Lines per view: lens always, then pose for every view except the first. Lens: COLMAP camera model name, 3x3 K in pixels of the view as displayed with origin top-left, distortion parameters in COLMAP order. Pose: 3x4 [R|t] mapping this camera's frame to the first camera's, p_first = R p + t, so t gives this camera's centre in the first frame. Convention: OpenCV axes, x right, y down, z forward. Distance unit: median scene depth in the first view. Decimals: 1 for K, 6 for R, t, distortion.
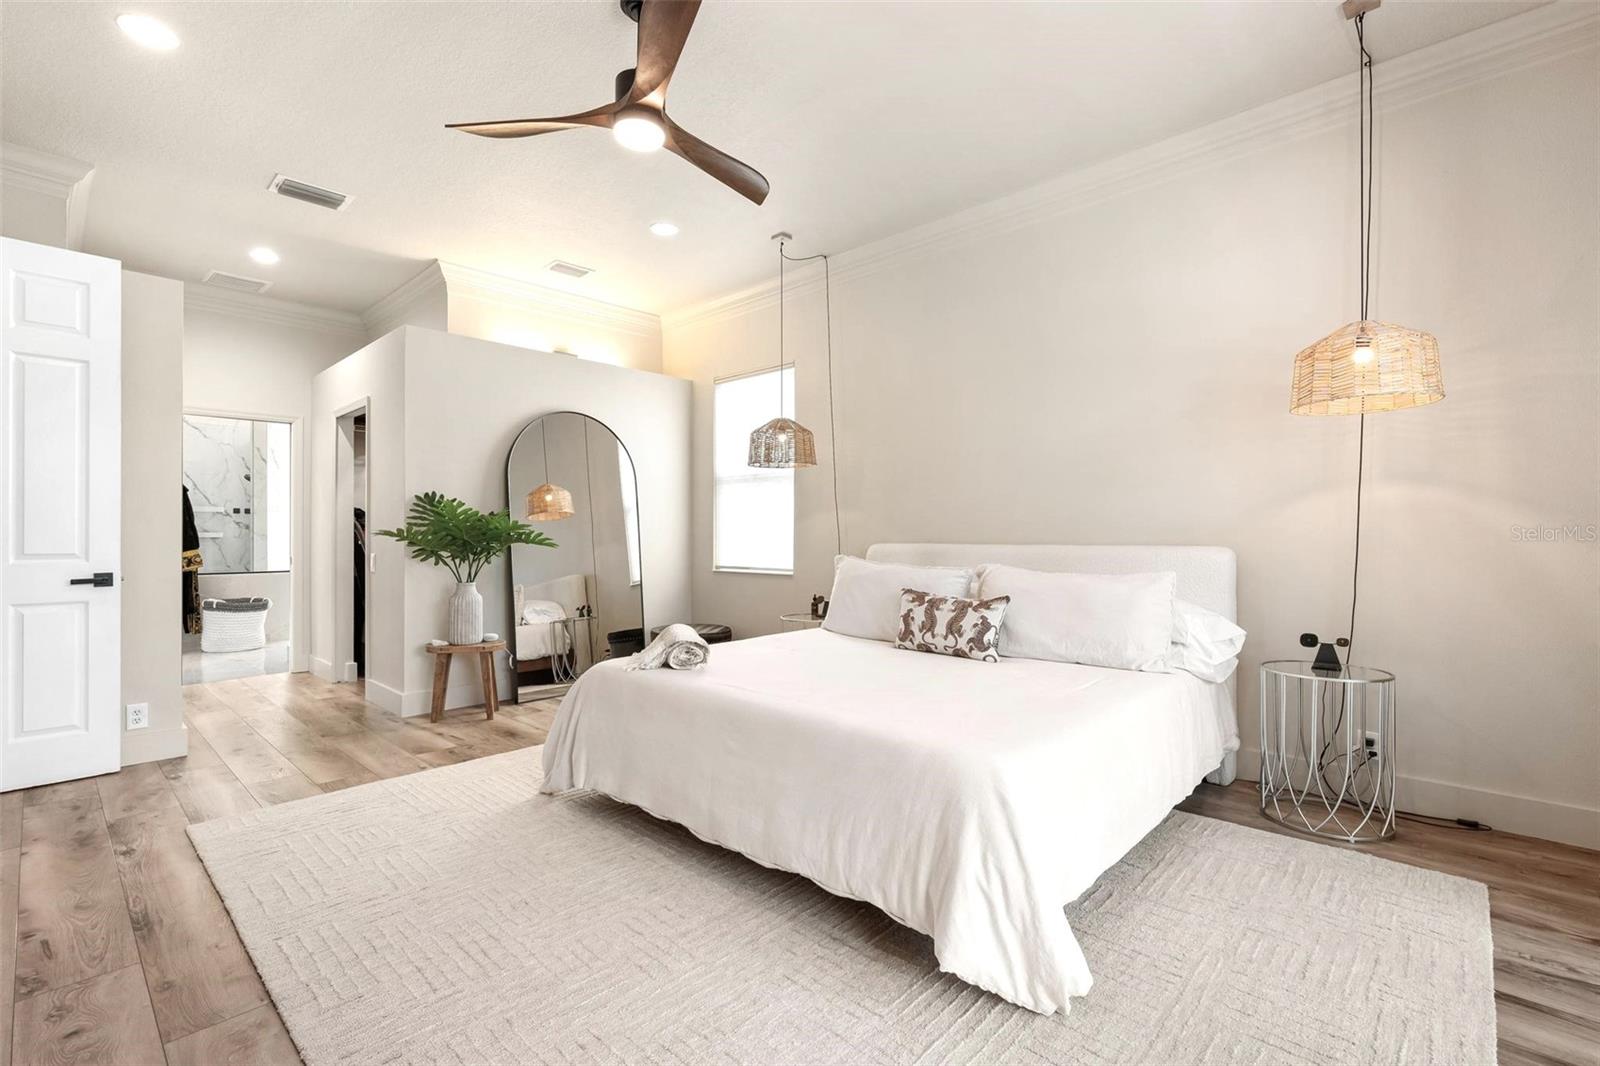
lens RADIAL K [[698.1, 0, 789.2], [0, 698.1, 527.4], [0, 0, 1]] dist [0.000611, -0.000366]
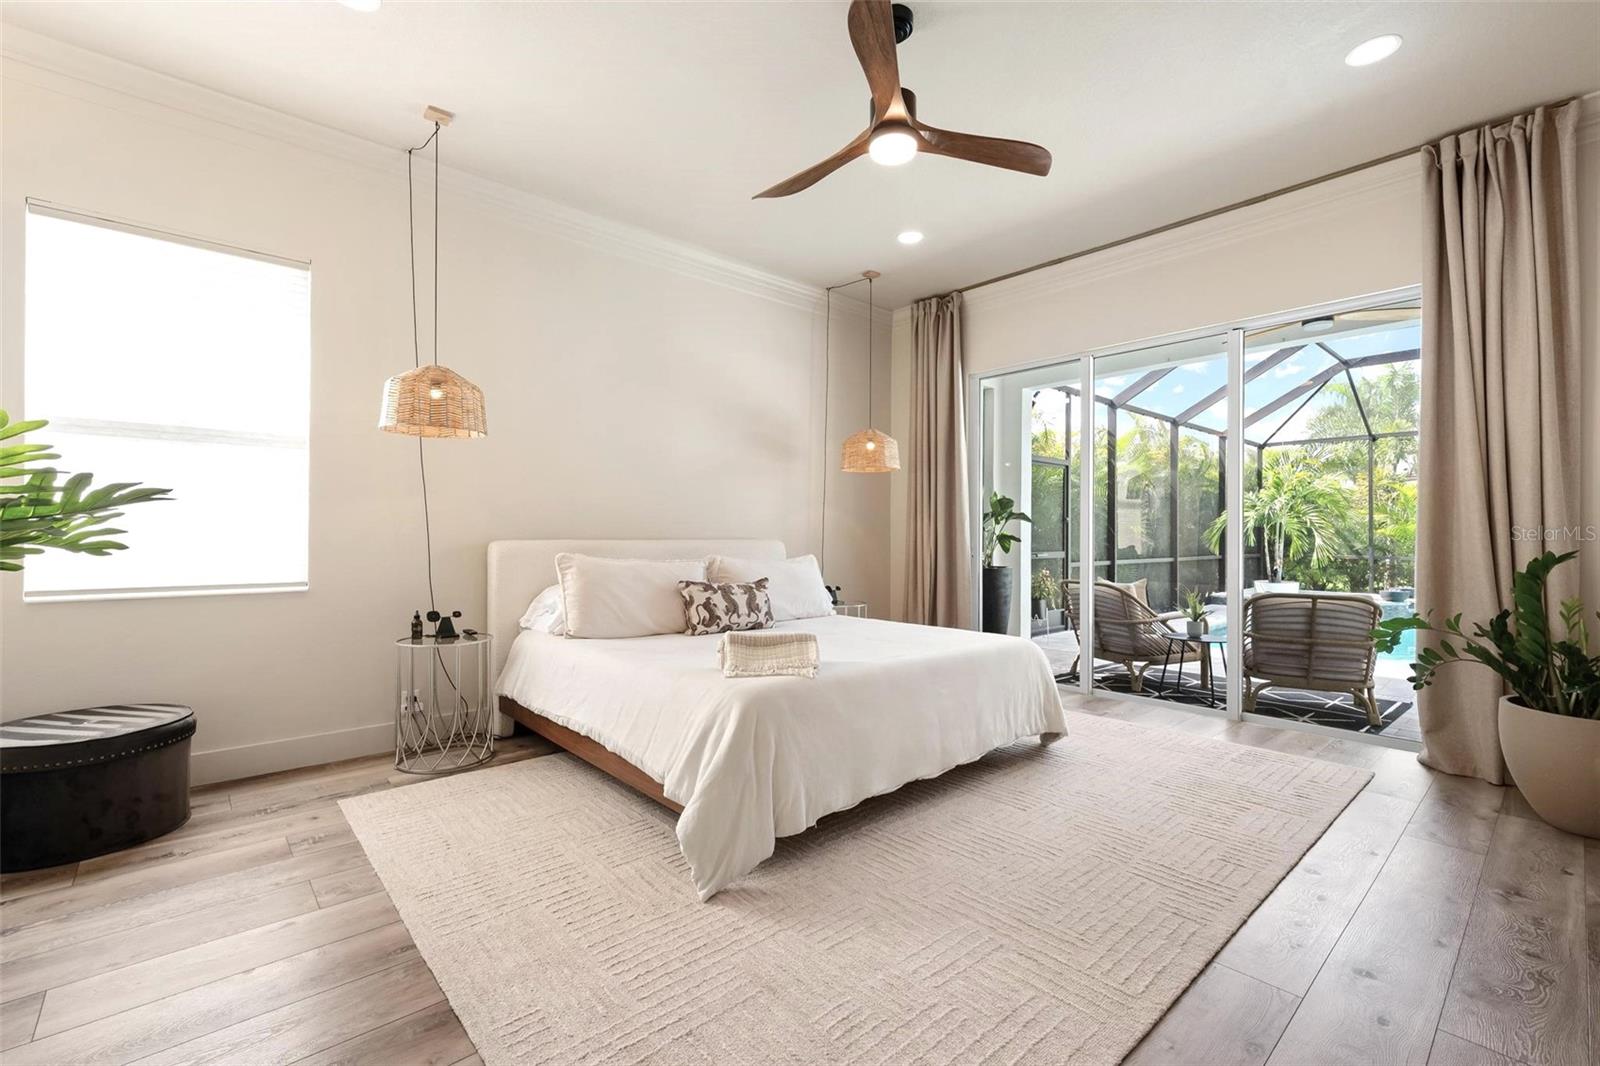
lens RADIAL K [[698.1, 0, 789.6], [0, 698.1, 535.9], [0, 0, 1]] dist [0.000611, -0.000366]
pose [[0.095569, -0.010834, 0.995364, -0.954584], [-0.018860, 0.999742, 0.012693, 0.001113], [-0.995244, -0.019986, 0.095340, 0.785095]]
